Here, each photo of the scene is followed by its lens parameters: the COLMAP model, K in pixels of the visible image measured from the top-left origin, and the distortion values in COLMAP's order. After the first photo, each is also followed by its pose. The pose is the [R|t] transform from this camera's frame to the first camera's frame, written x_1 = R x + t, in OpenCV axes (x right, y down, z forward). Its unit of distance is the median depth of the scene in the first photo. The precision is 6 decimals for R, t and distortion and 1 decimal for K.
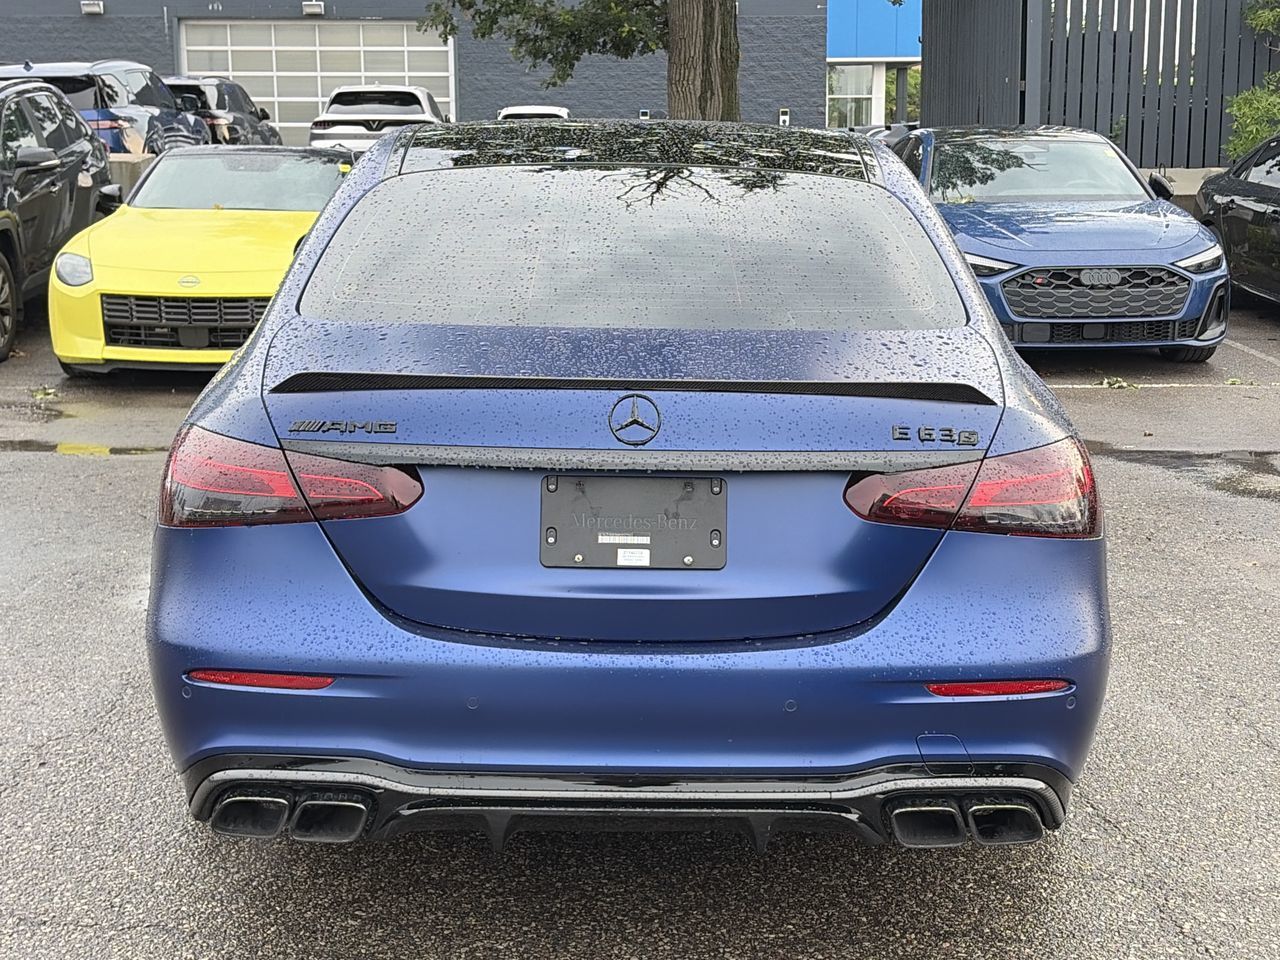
lens RADIAL K [[1914.7, 0, 640.0], [0, 1914.7, 480.0], [0, 0, 1]] dist [0.254797, -0.952892]
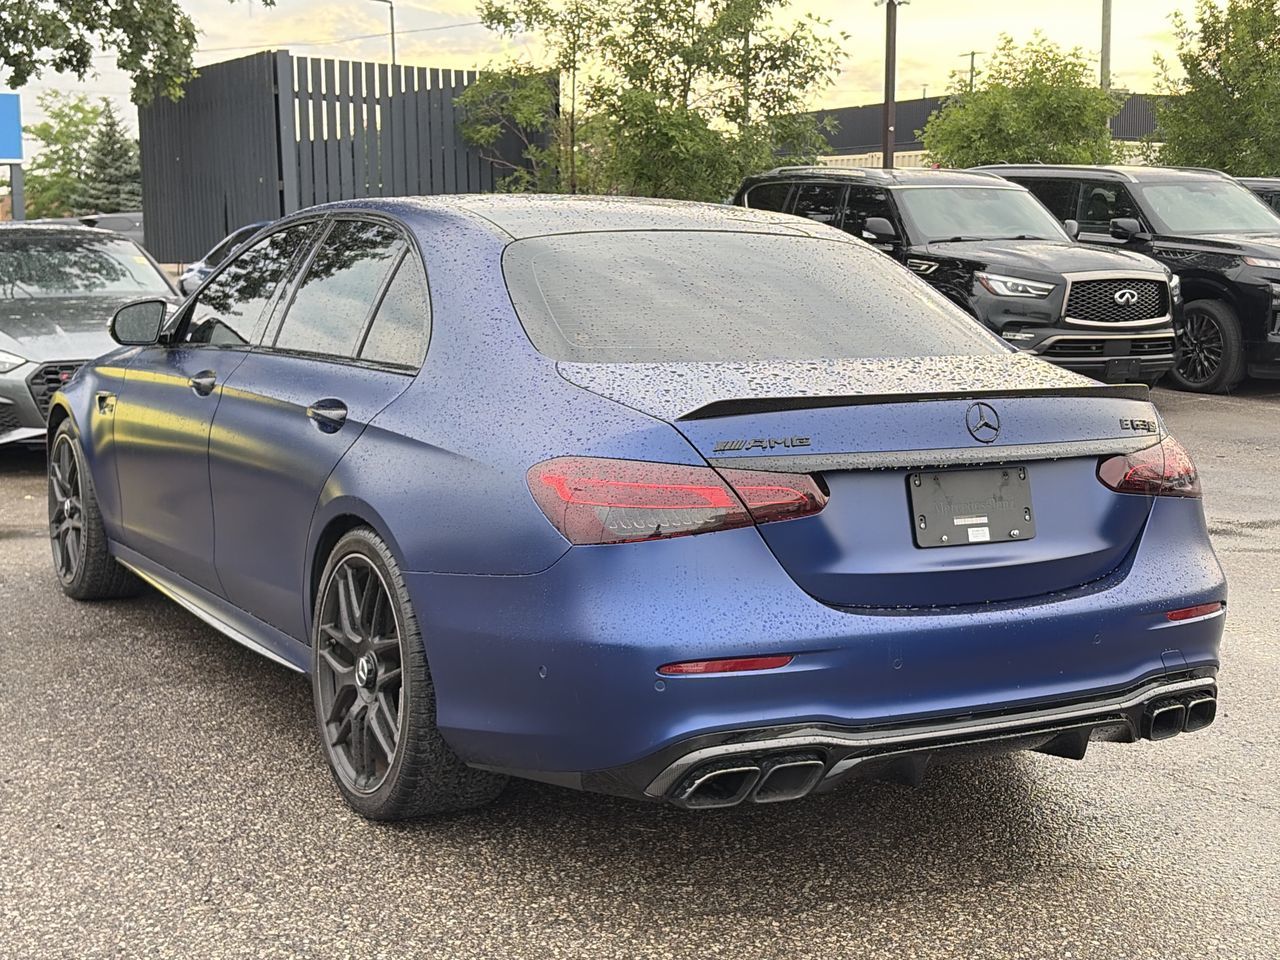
lens RADIAL K [[1751.1, 0, 655.8], [0, 1751.1, 481.4], [0, 0, 1]] dist [0.324350, -1.593250]
pose [[0.878812, -0.066676, 0.472487, -0.717545], [0.086851, 0.996000, -0.020986, 0.011980], [-0.469198, 0.059478, 0.881088, 0.090476]]
